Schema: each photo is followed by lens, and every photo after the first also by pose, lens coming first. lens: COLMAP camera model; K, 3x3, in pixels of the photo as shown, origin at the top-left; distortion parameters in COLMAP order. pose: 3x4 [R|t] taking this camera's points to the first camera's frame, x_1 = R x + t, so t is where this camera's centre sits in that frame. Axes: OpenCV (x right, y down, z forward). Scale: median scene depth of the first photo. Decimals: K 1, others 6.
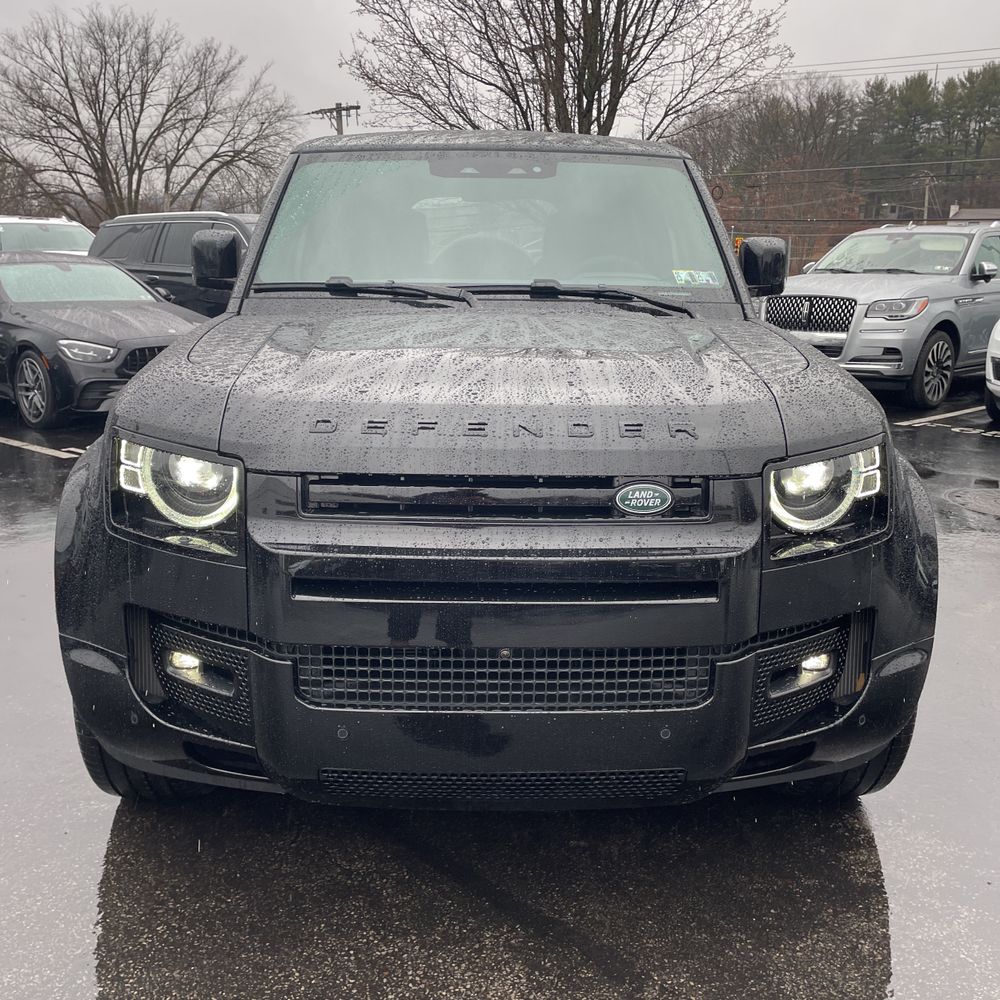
lens RADIAL K [[1044.3, 0, 498.5], [0, 1044.3, 497.1], [0, 0, 1]] dist [0.028842, 0.000000]
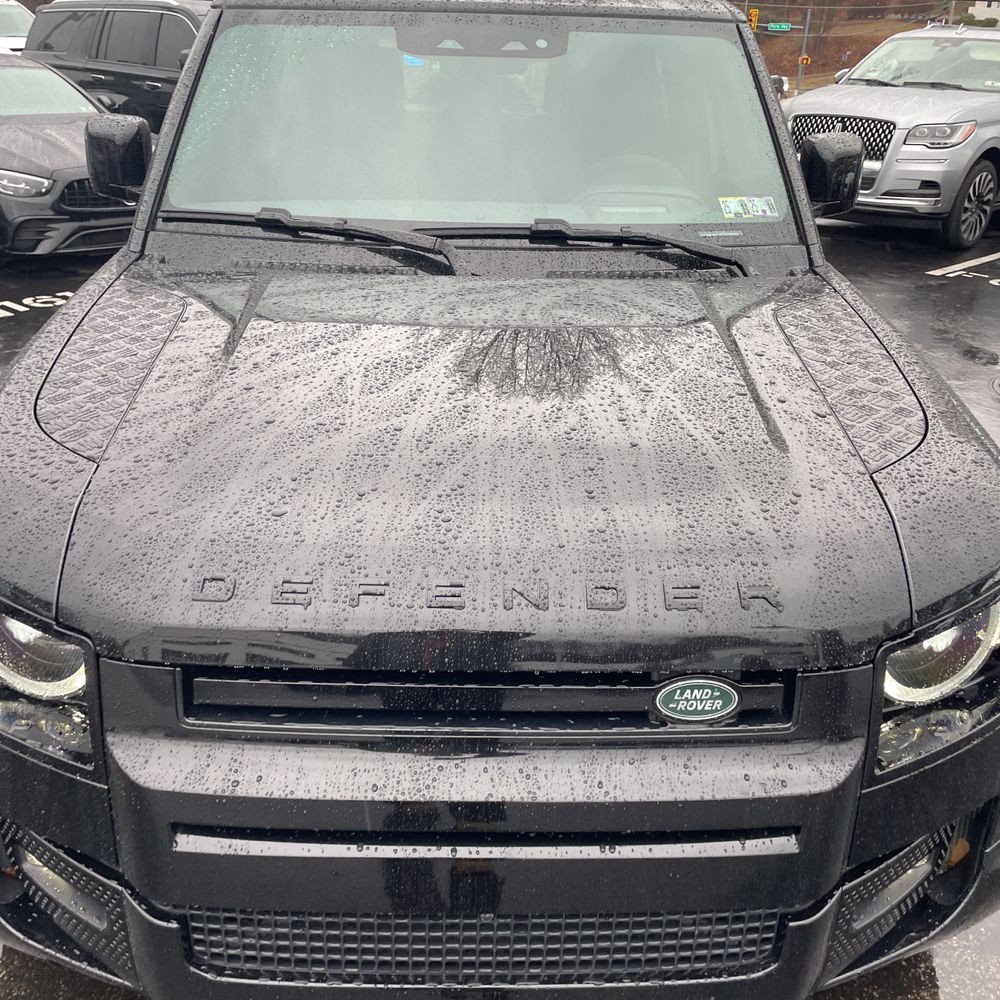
lens RADIAL K [[1044.3, 0, 498.4], [0, 1044.3, 498.5], [0, 0, 1]] dist [0.028842, 0.000000]
pose [[0.999875, 0.011356, 0.011008, 0.001530], [-0.013312, 0.980095, 0.198083, -0.142019], [-0.008539, -0.198205, 0.980123, 0.204153]]
